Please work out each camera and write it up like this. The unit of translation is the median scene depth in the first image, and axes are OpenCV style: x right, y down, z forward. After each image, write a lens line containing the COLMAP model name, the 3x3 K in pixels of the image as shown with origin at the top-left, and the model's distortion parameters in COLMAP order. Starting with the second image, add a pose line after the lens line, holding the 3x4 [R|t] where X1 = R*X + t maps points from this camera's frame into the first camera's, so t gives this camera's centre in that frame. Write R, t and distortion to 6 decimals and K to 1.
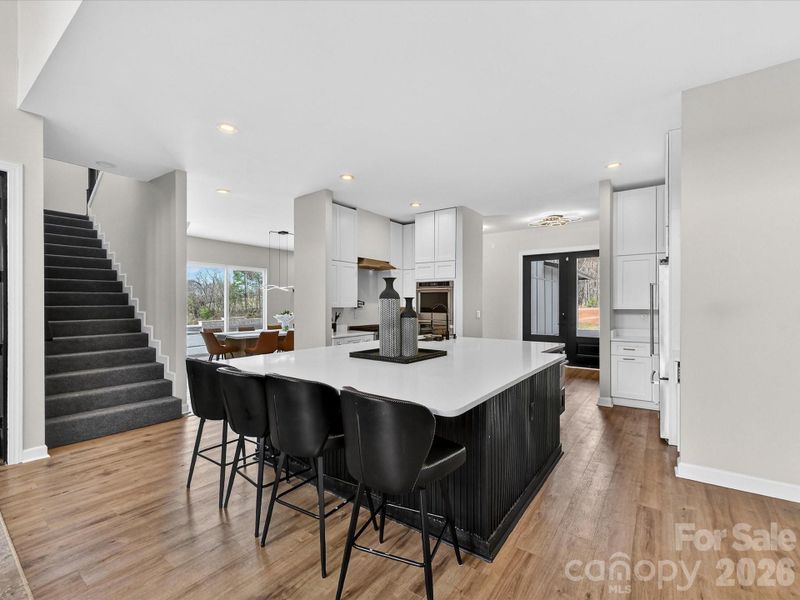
lens RADIAL K [[361.4, 0, 400.0], [0, 361.4, 300.0], [0, 0, 1]] dist [0.001726, 0.000020]
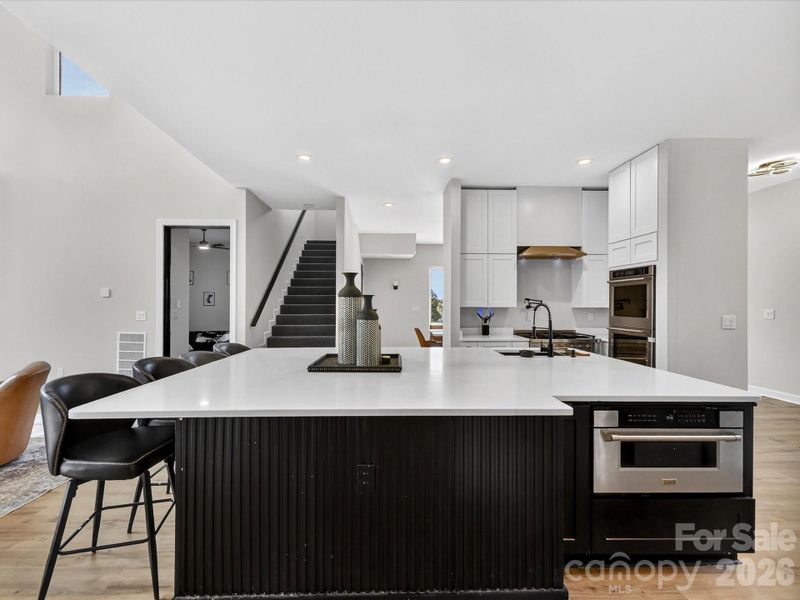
lens RADIAL K [[361.4, 0, 400.0], [0, 361.4, 300.0], [0, 0, 1]] dist [0.001726, 0.000020]
pose [[0.613972, -0.005859, -0.789306, 0.364339], [0.007899, 0.999968, -0.001279, 0.003018], [0.789288, -0.005449, 0.613999, 0.279869]]
